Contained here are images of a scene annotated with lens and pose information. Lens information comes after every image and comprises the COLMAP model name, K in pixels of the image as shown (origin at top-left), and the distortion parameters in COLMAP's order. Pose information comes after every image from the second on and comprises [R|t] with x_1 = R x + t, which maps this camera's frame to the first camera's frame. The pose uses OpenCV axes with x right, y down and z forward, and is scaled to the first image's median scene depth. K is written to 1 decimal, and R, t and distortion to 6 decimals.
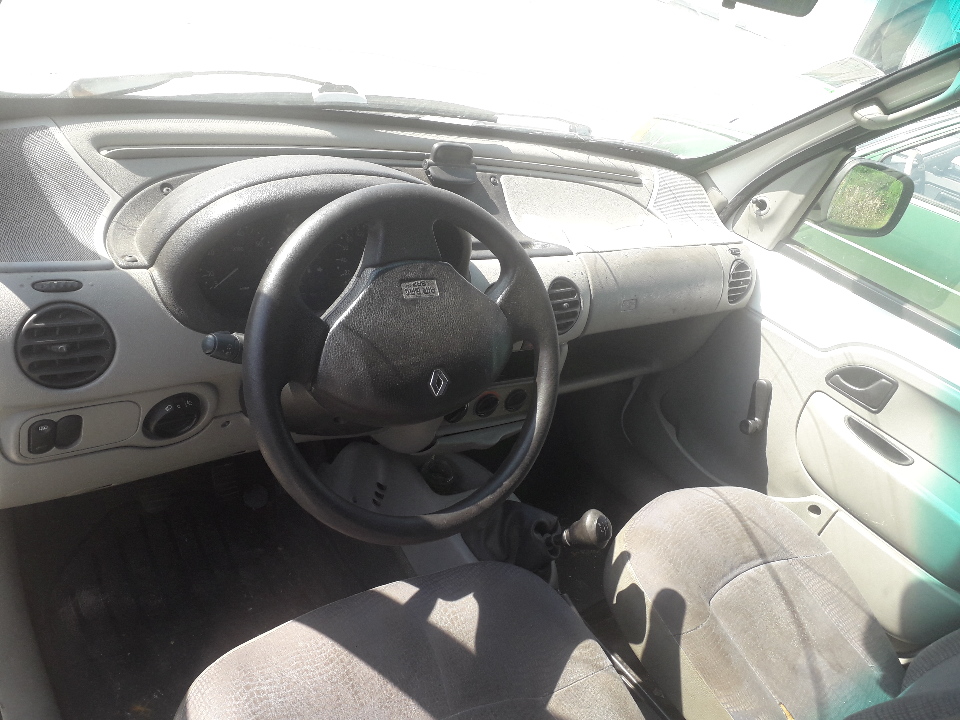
lens RADIAL K [[762.2, 0, 480.0], [0, 762.2, 360.0], [0, 0, 1]] dist [0.105122, -0.167252]
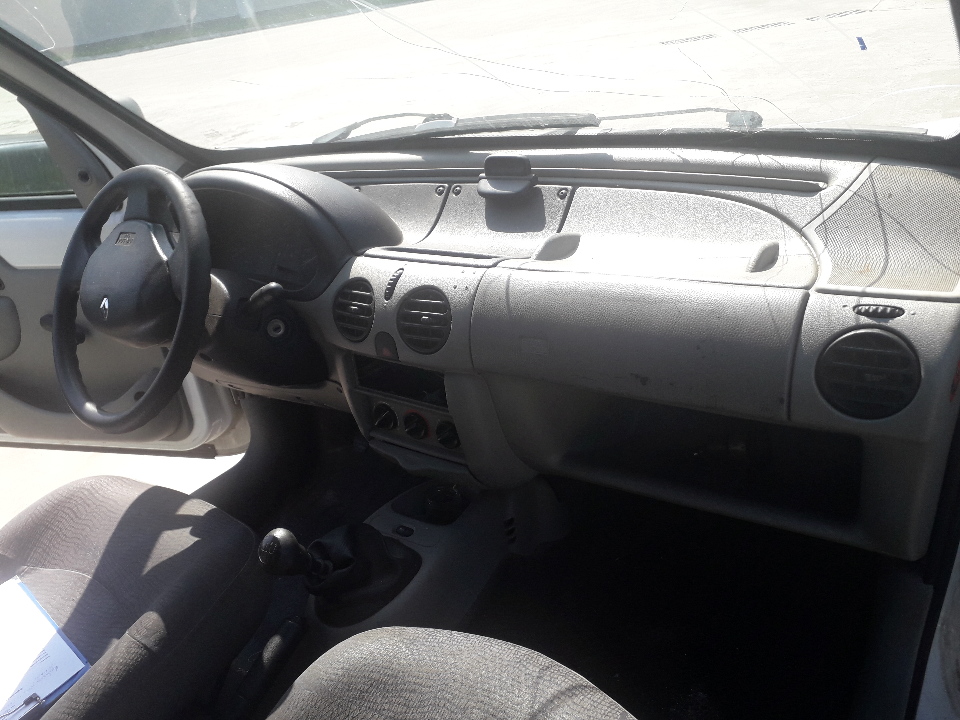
lens RADIAL K [[762.2, 0, 480.0], [0, 762.2, 360.0], [0, 0, 1]] dist [0.105122, -0.167252]
pose [[0.280470, 0.125075, -0.951679, 0.805410], [-0.268180, 0.962201, 0.047422, -0.073288], [0.921638, 0.241920, 0.303411, 0.696006]]
